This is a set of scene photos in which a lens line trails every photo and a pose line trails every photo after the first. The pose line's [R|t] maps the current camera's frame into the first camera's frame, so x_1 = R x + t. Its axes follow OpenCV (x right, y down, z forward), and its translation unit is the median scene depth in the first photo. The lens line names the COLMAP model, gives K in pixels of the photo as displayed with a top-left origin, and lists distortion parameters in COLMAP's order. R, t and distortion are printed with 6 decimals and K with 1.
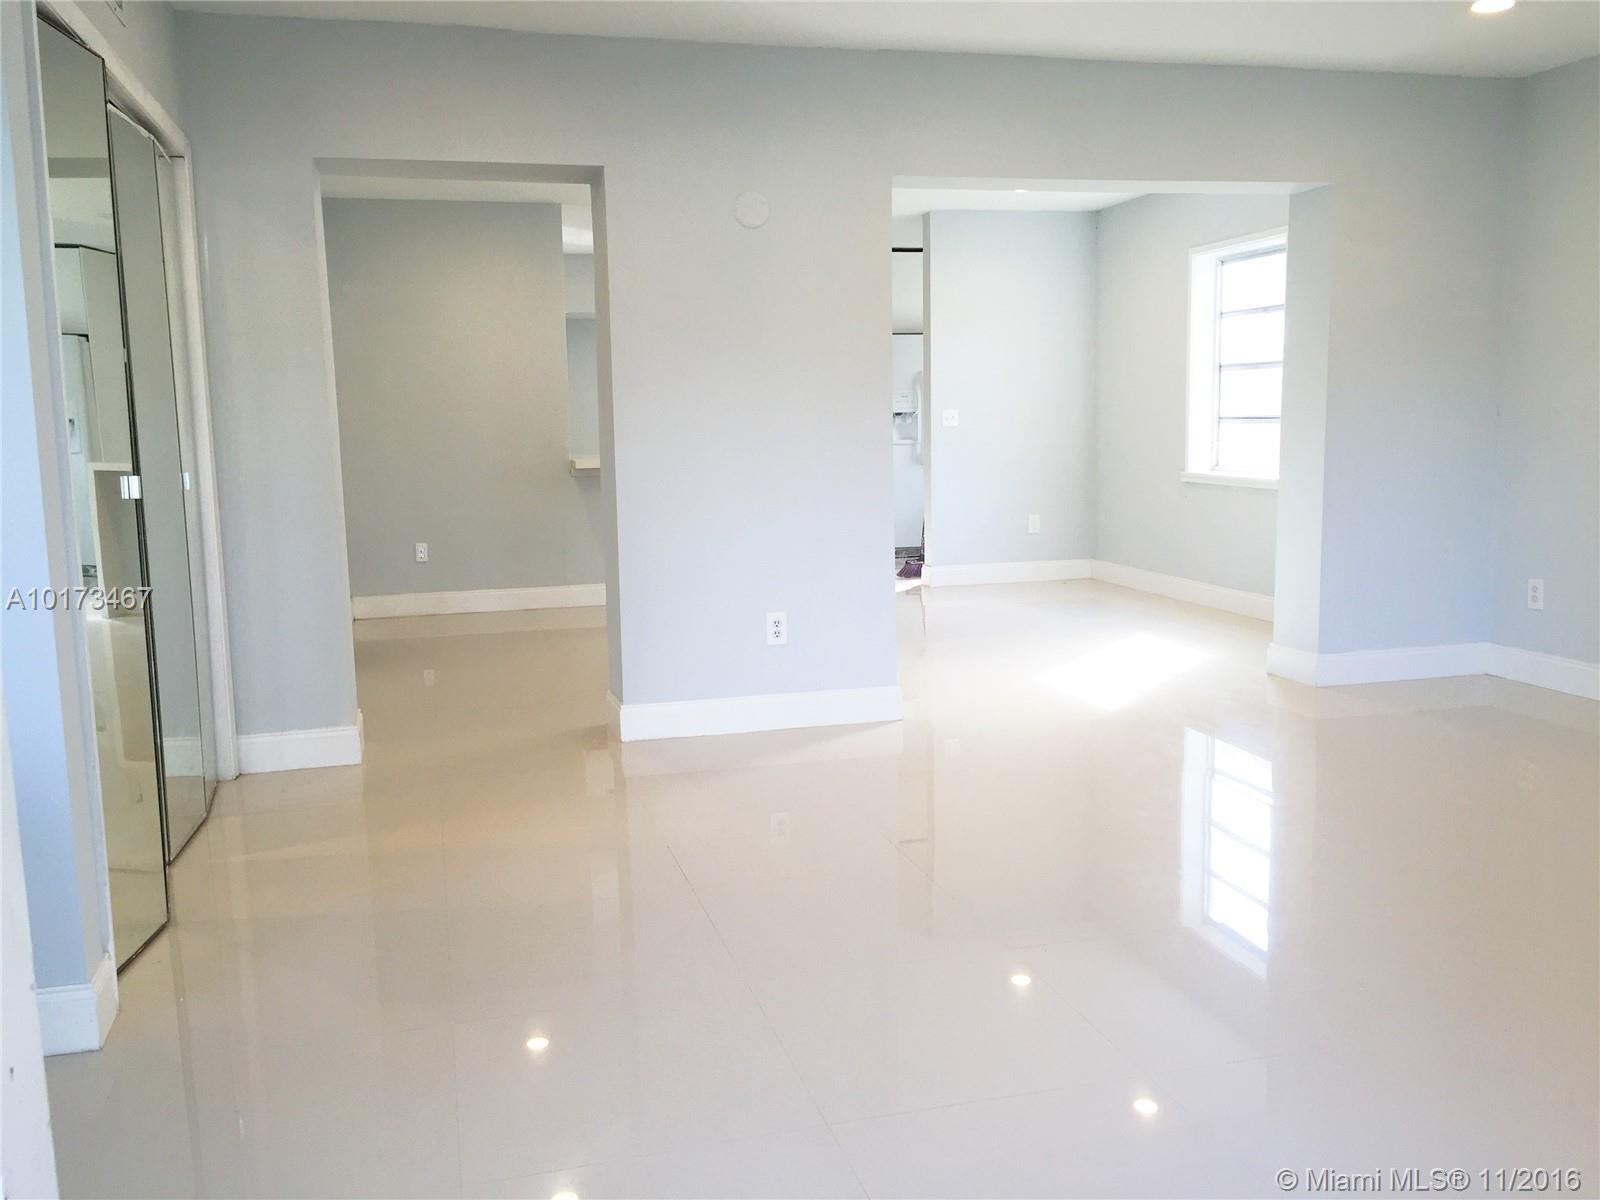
lens RADIAL K [[1358.8, 0, 815.9], [0, 1358.8, 602.3], [0, 0, 1]] dist [0.078999, -0.092048]
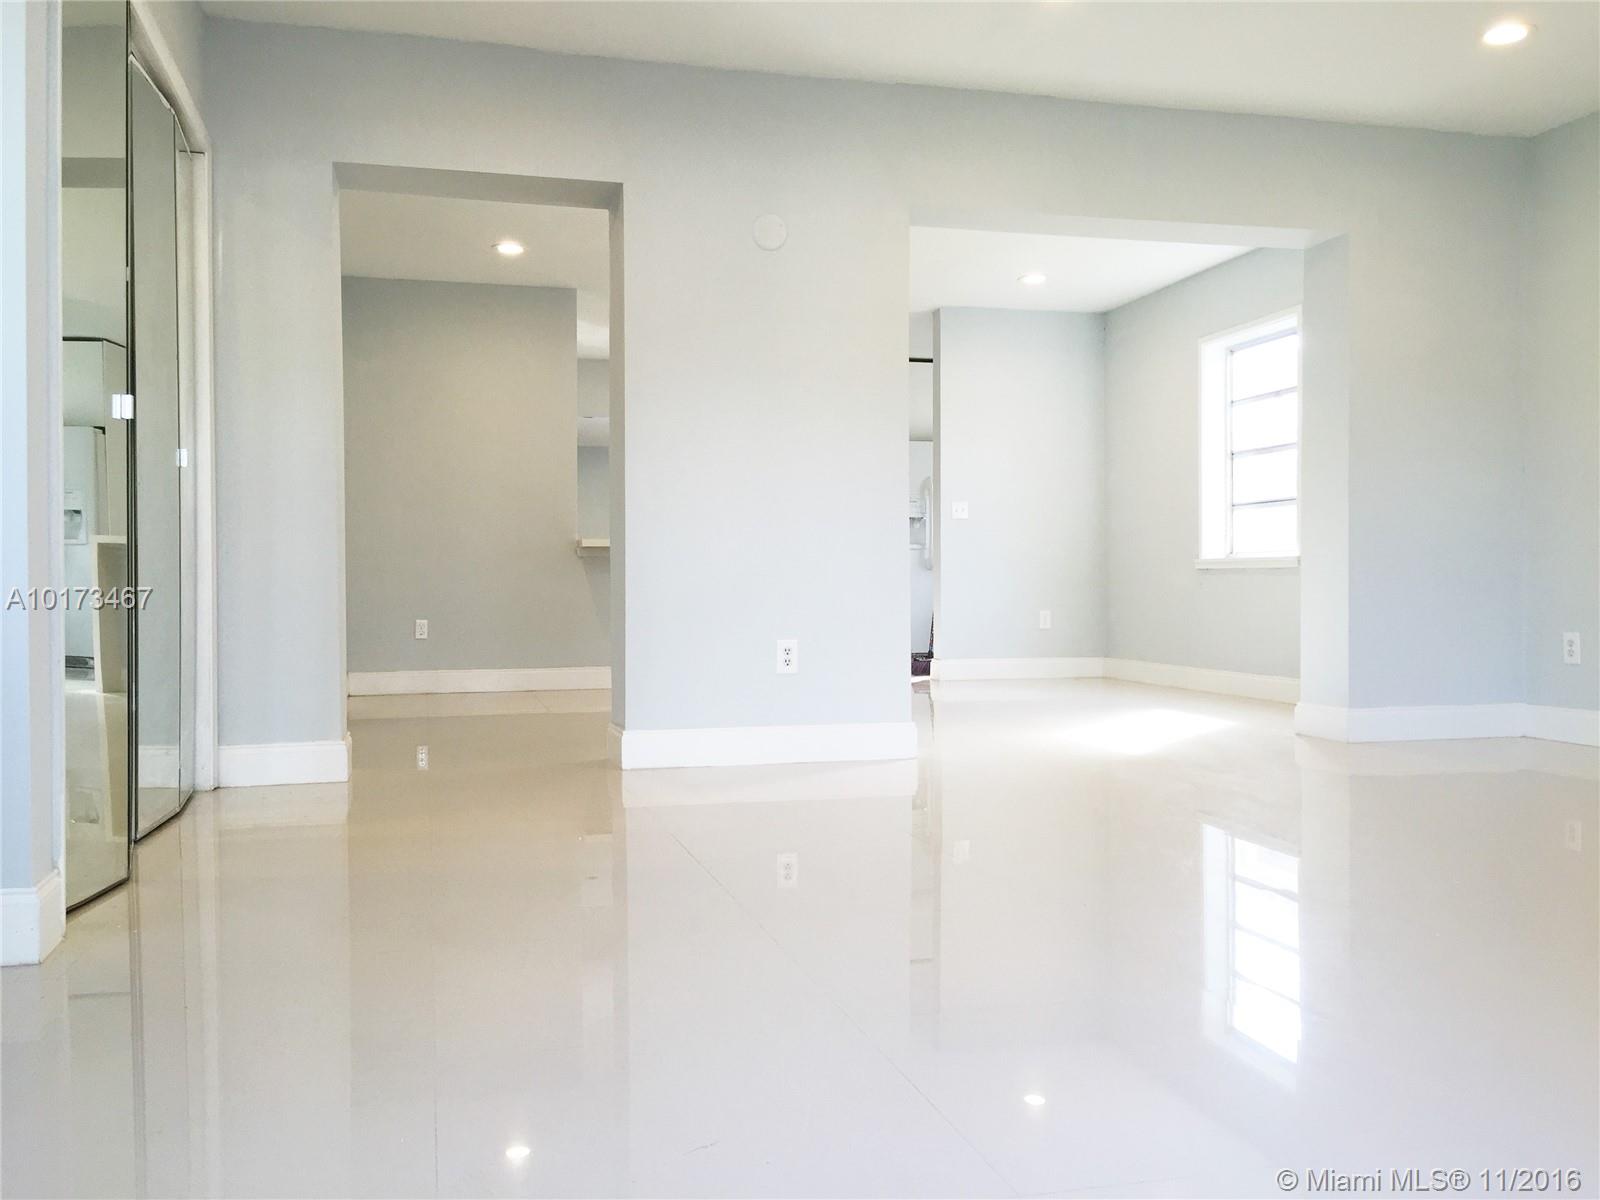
lens RADIAL K [[1358.8, 0, 815.7], [0, 1358.8, 606.6], [0, 0, 1]] dist [0.078999, -0.092048]
pose [[0.999883, 0.015245, -0.000898, -0.006127], [-0.015240, 0.992419, -0.121948, 0.075060], [-0.000968, 0.121948, 0.992536, 0.030712]]
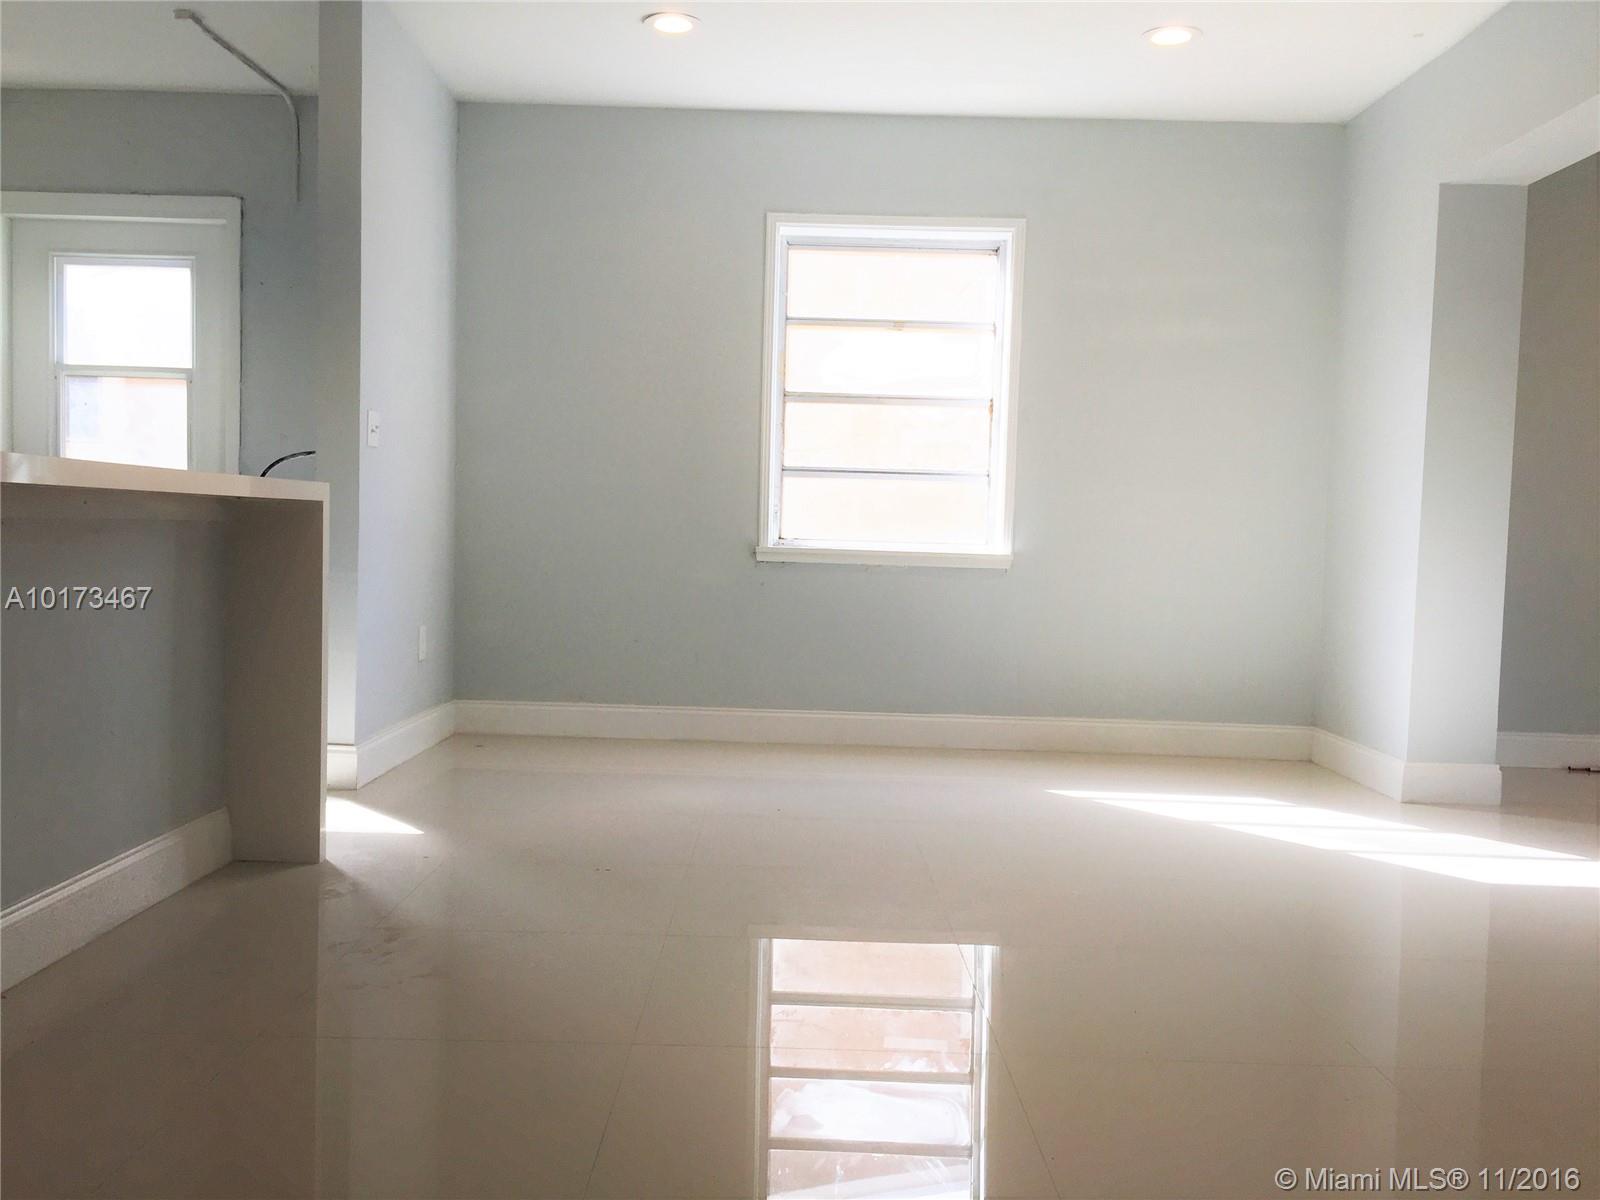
lens RADIAL K [[1358.8, 0, 801.6], [0, 1358.8, 595.1], [0, 0, 1]] dist [0.078999, -0.092048]
pose [[0.262897, -0.010952, 0.964762, -0.425983], [0.098634, 0.995002, -0.015583, -0.071409], [-0.959769, 0.099255, 0.262663, 0.967820]]
